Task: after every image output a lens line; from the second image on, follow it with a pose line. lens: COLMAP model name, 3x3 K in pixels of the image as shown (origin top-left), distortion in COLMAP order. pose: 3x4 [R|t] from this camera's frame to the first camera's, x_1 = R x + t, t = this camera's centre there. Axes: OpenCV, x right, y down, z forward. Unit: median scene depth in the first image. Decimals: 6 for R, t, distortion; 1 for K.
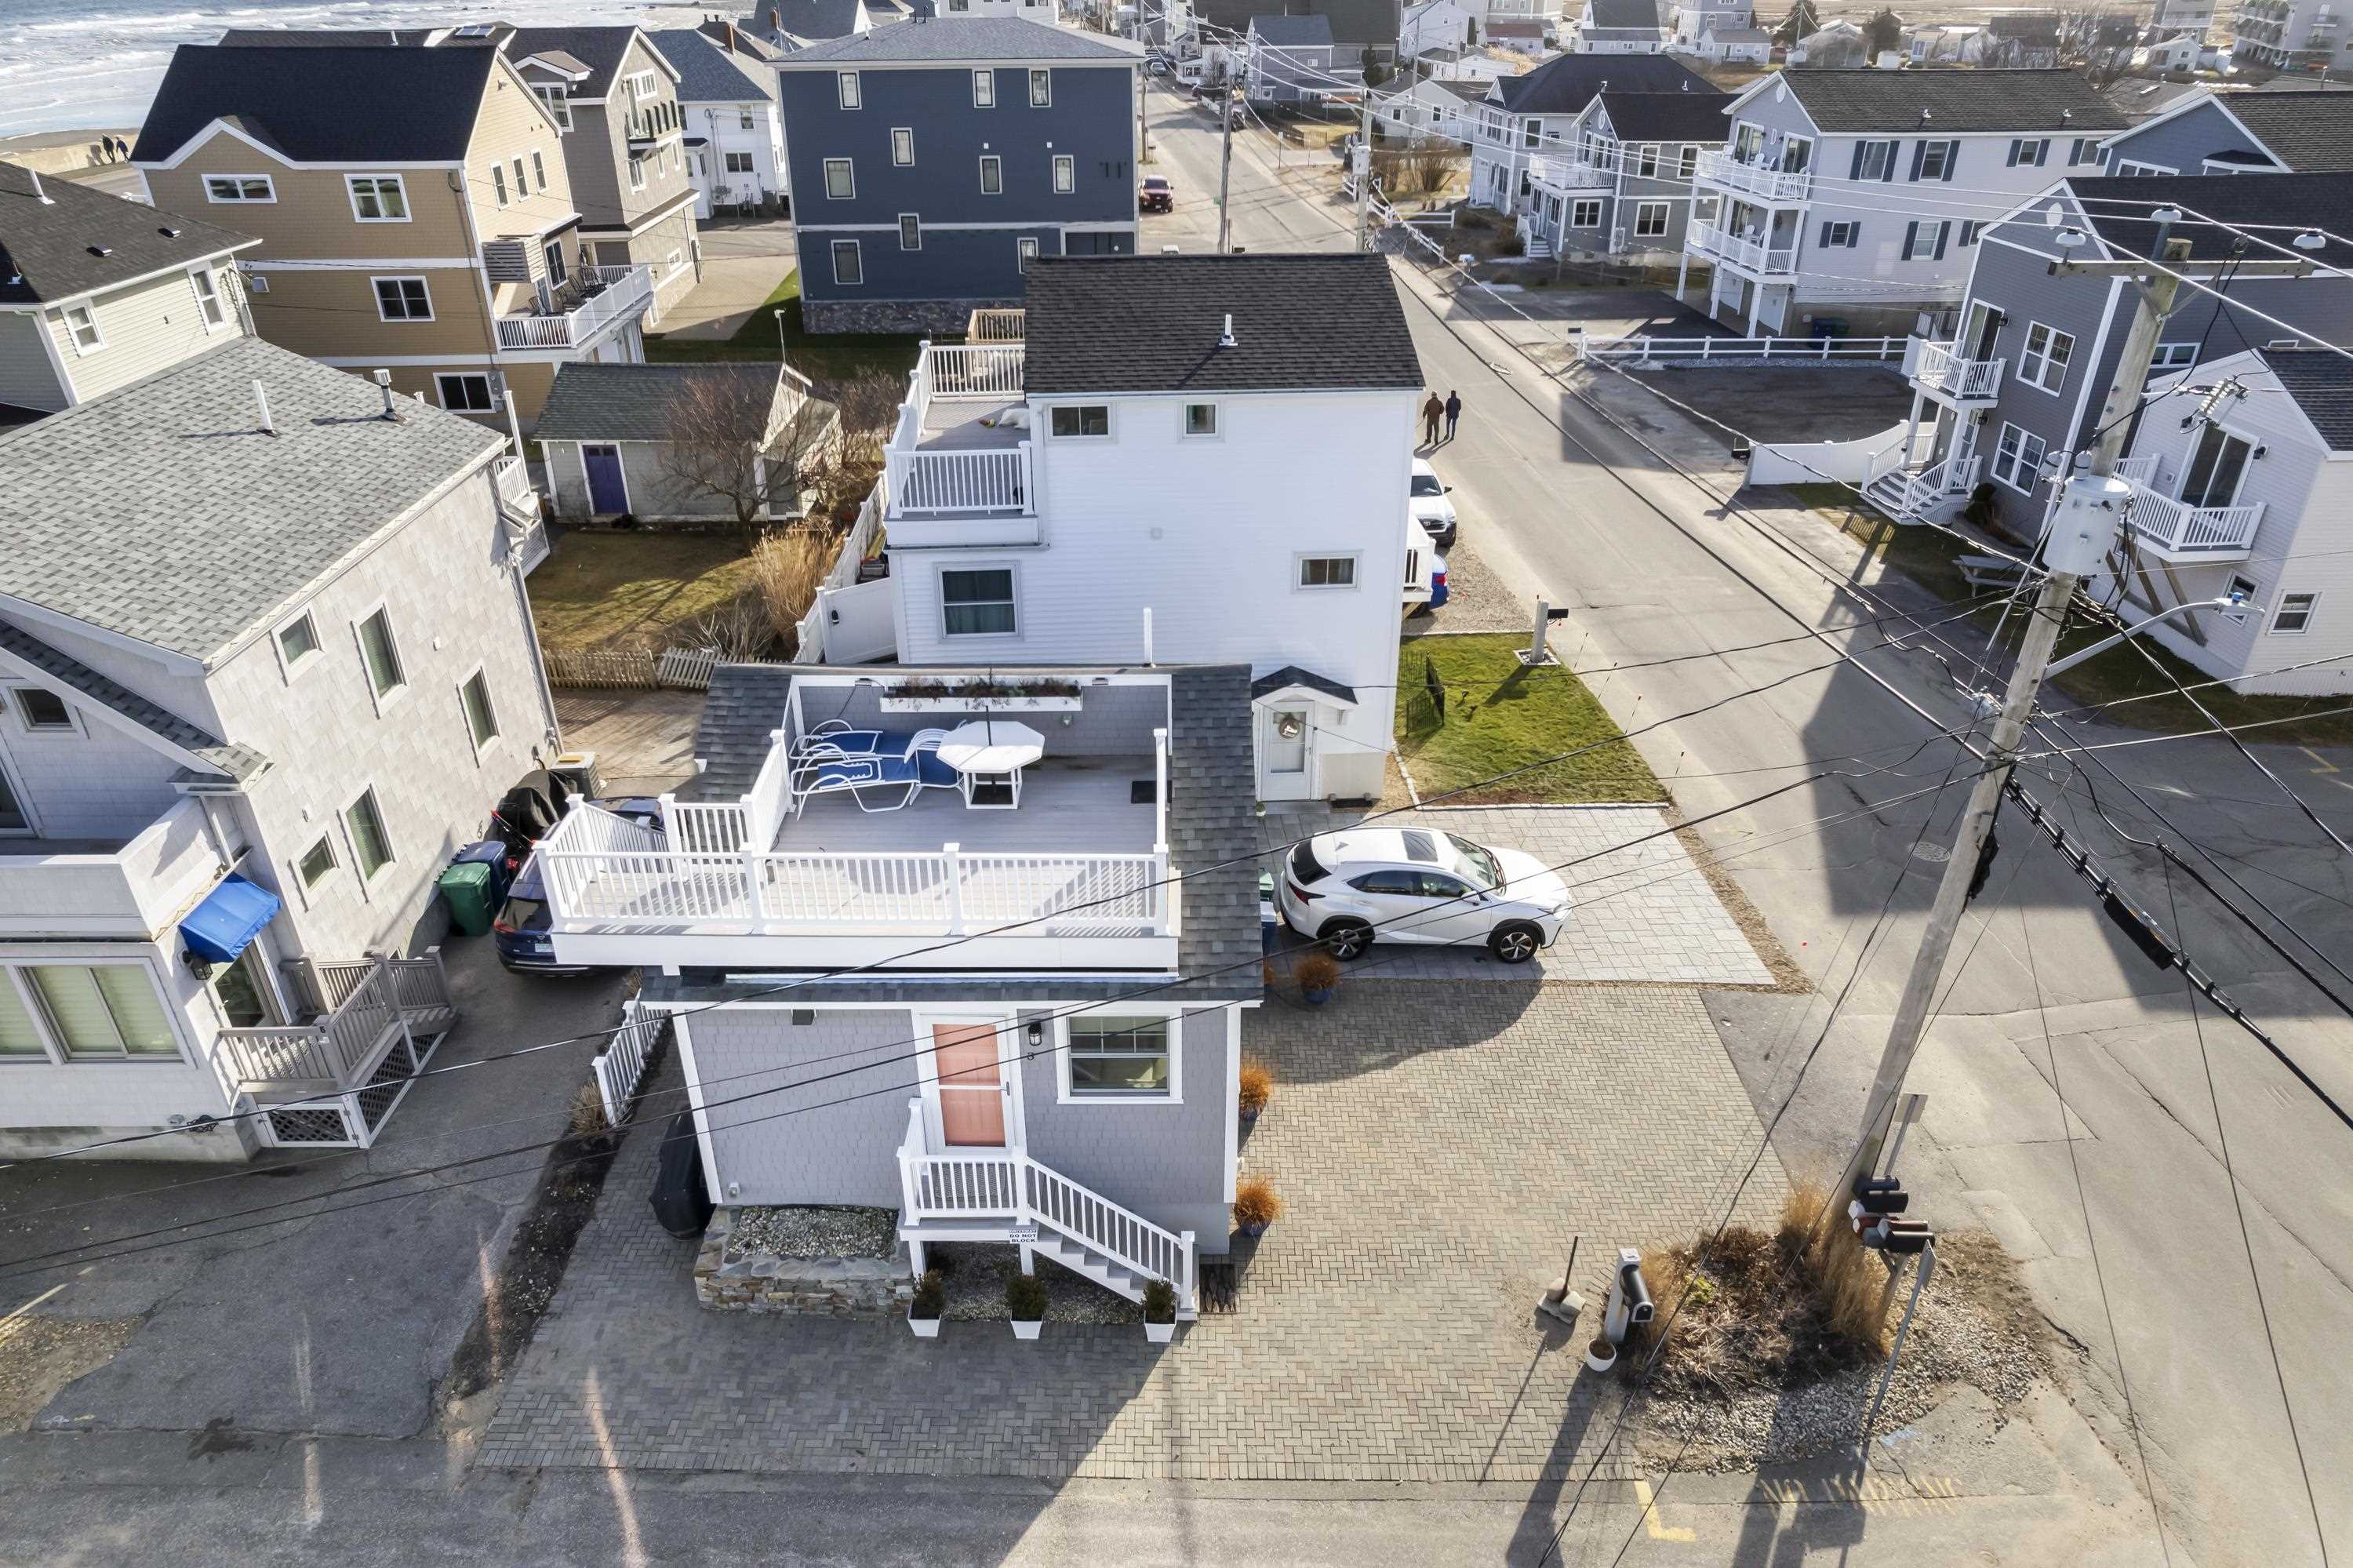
lens RADIAL K [[1503.7, 0, 1189.2], [0, 1503.7, 789.6], [0, 0, 1]] dist [-0.072872, 0.066022]
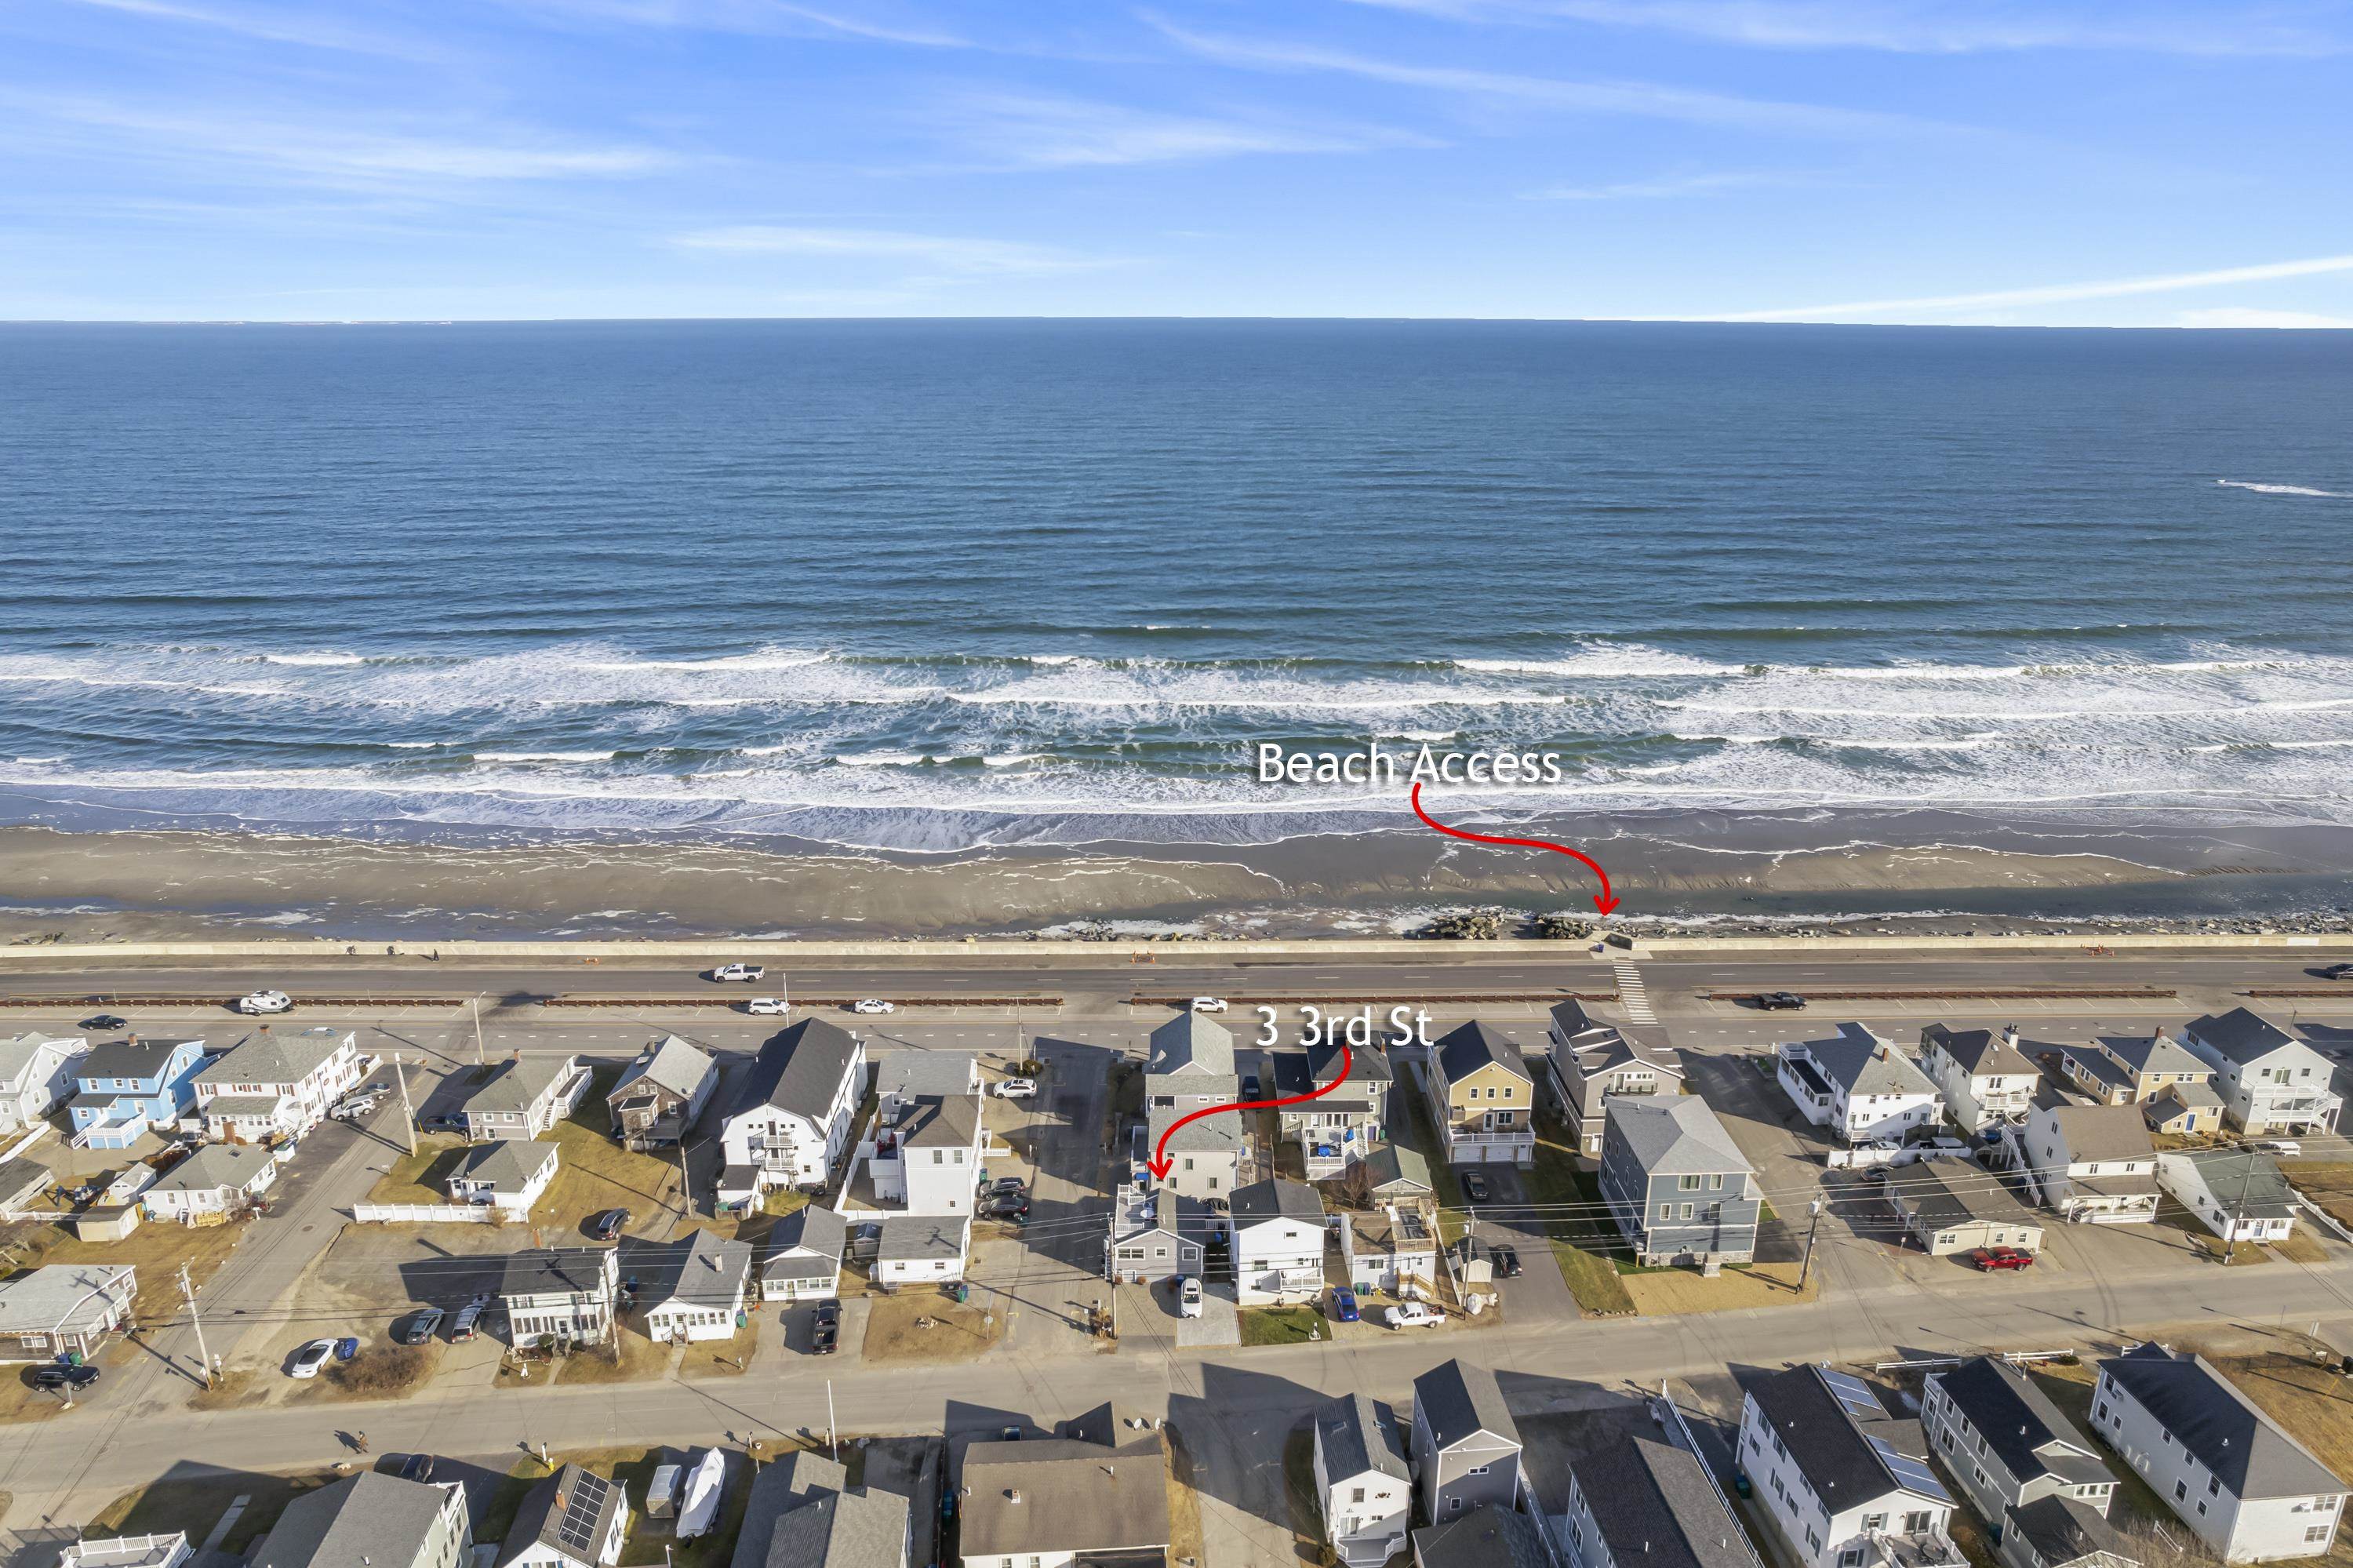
lens RADIAL K [[1503.7, 0, 1189.2], [0, 1503.7, 789.6], [0, 0, 1]] dist [-0.072872, 0.066022]
pose [[-0.002194, 0.304289, -0.952577, 4.774999], [-0.497887, 0.825784, 0.264934, -2.906731], [0.867239, 0.474857, 0.149690, -0.734623]]
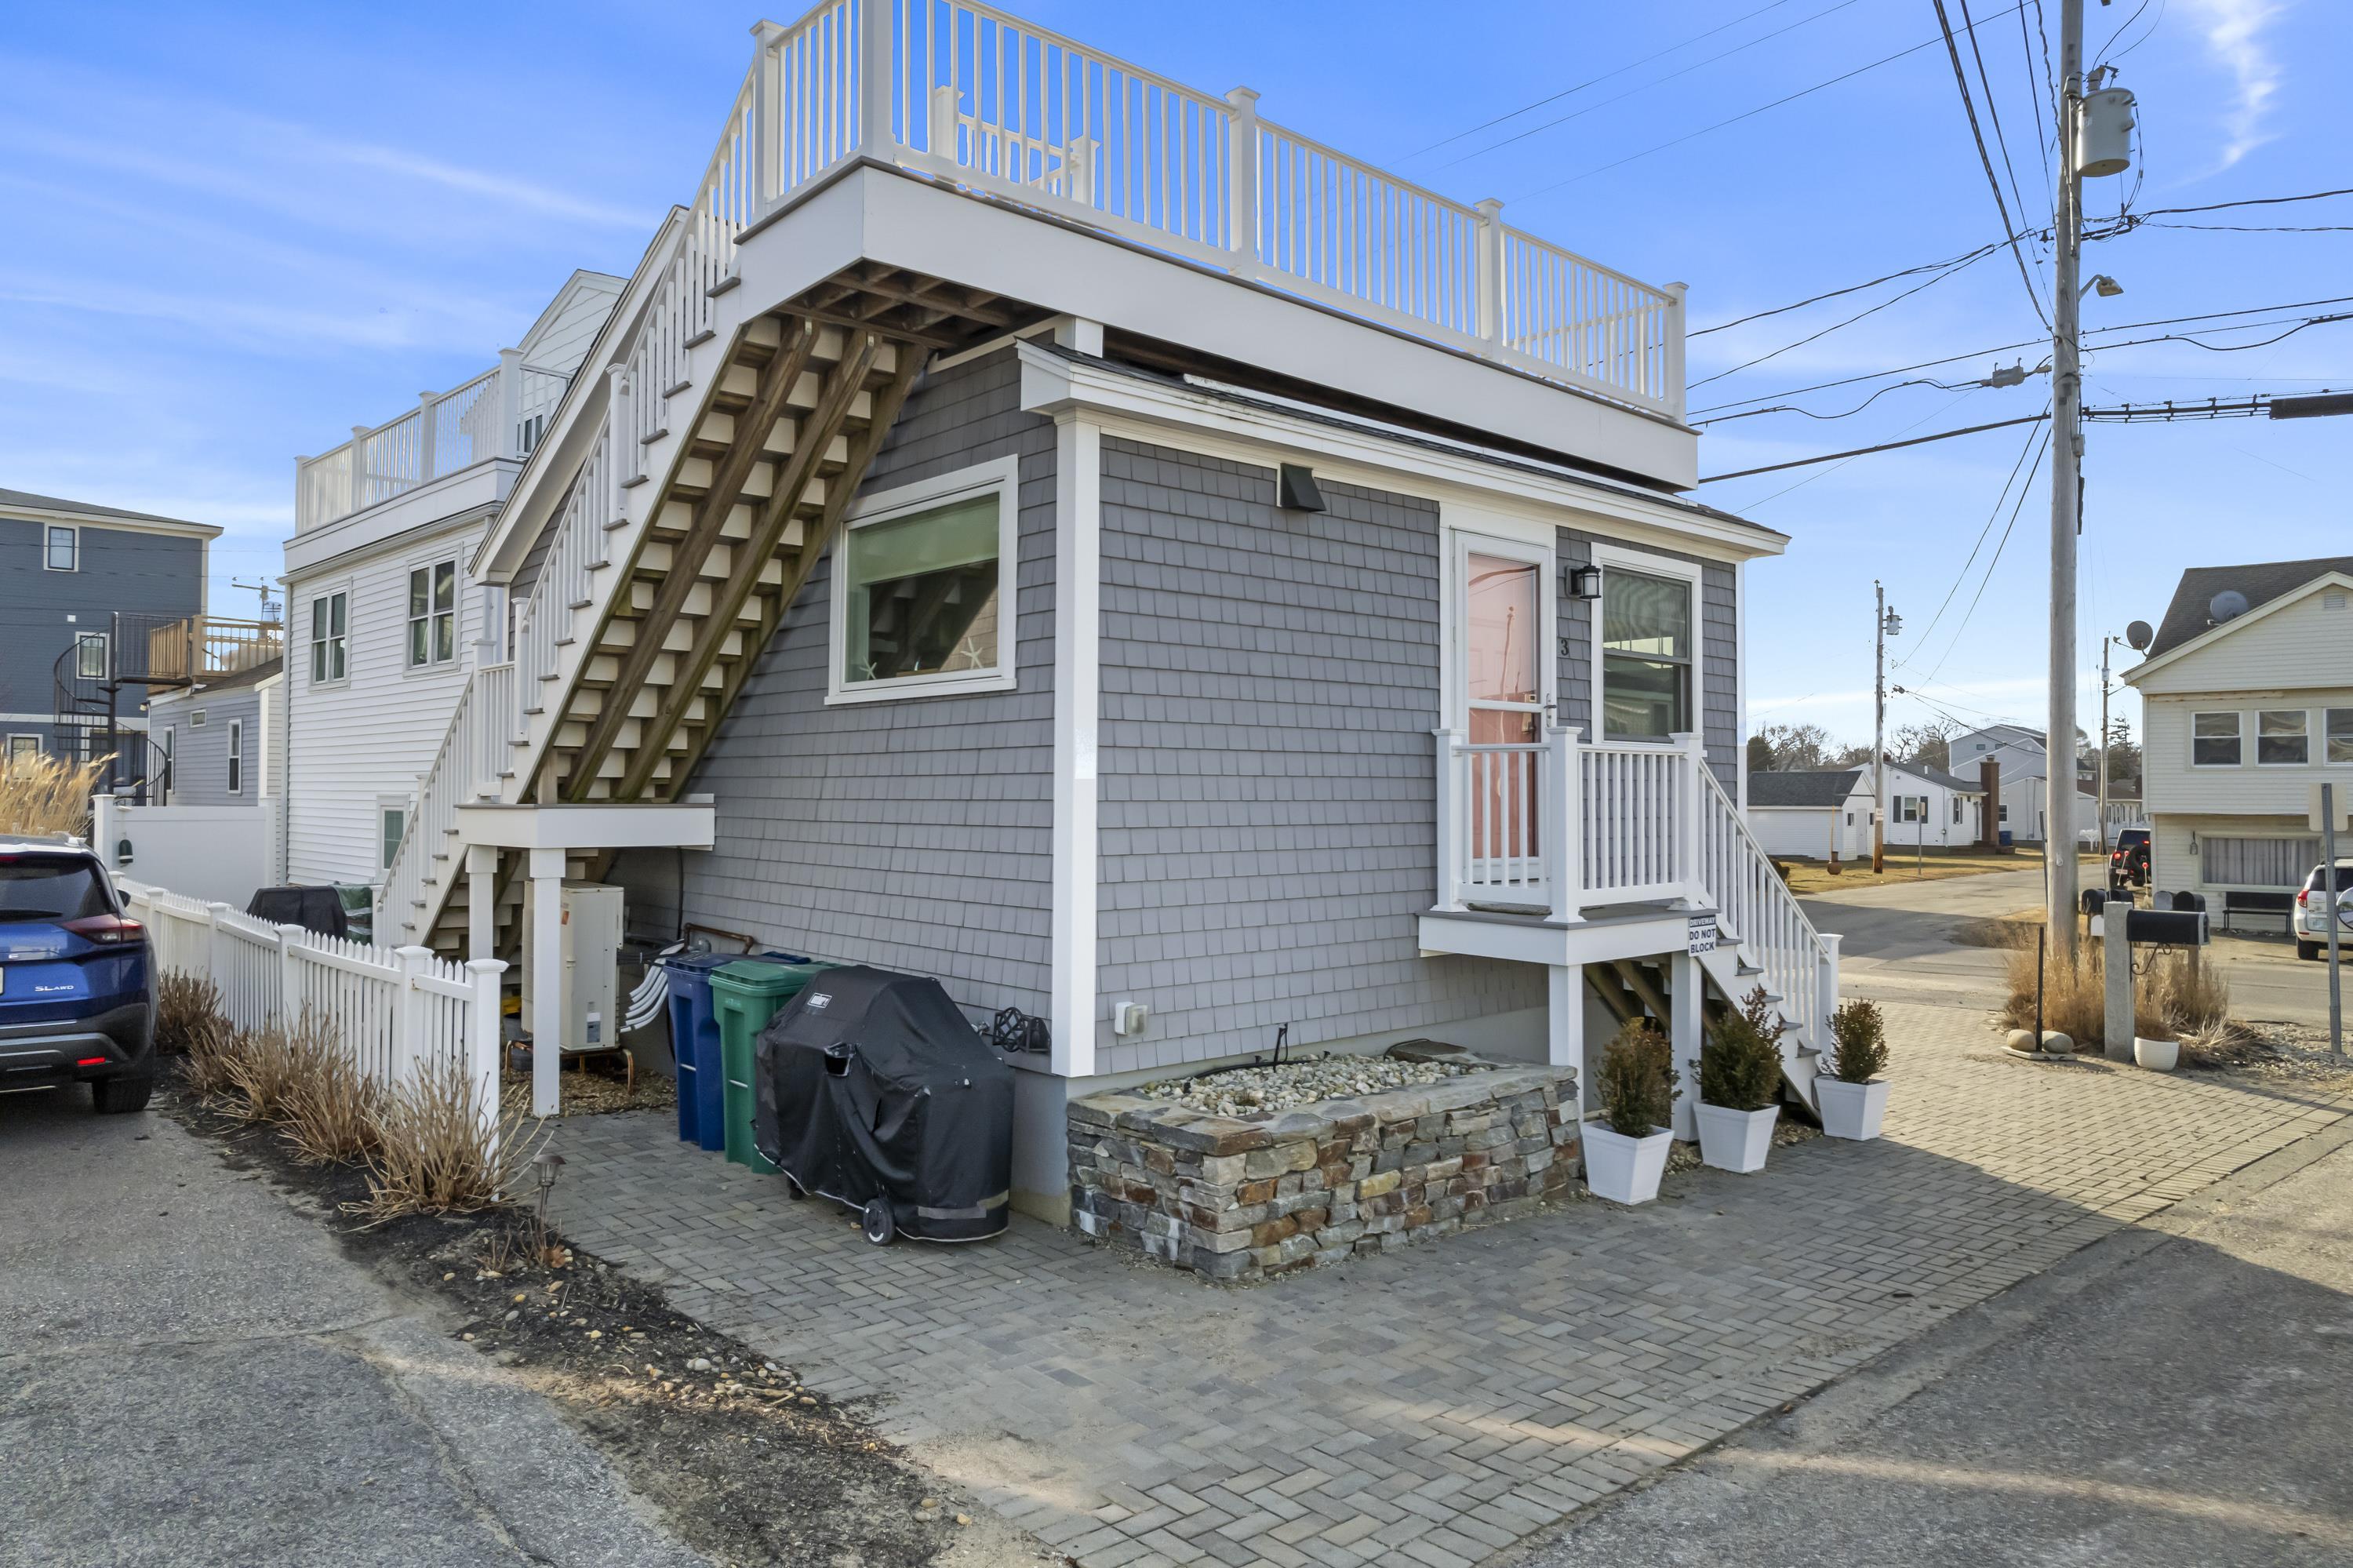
lens RADIAL K [[1503.7, 0, 1189.2], [0, 1503.7, 789.6], [0, 0, 1]] dist [-0.072872, 0.066022]
pose [[0.747374, 0.005406, 0.664381, -0.399453], [0.326870, 0.867589, -0.374760, 0.264613], [-0.578436, 0.497252, 0.646647, 0.501702]]
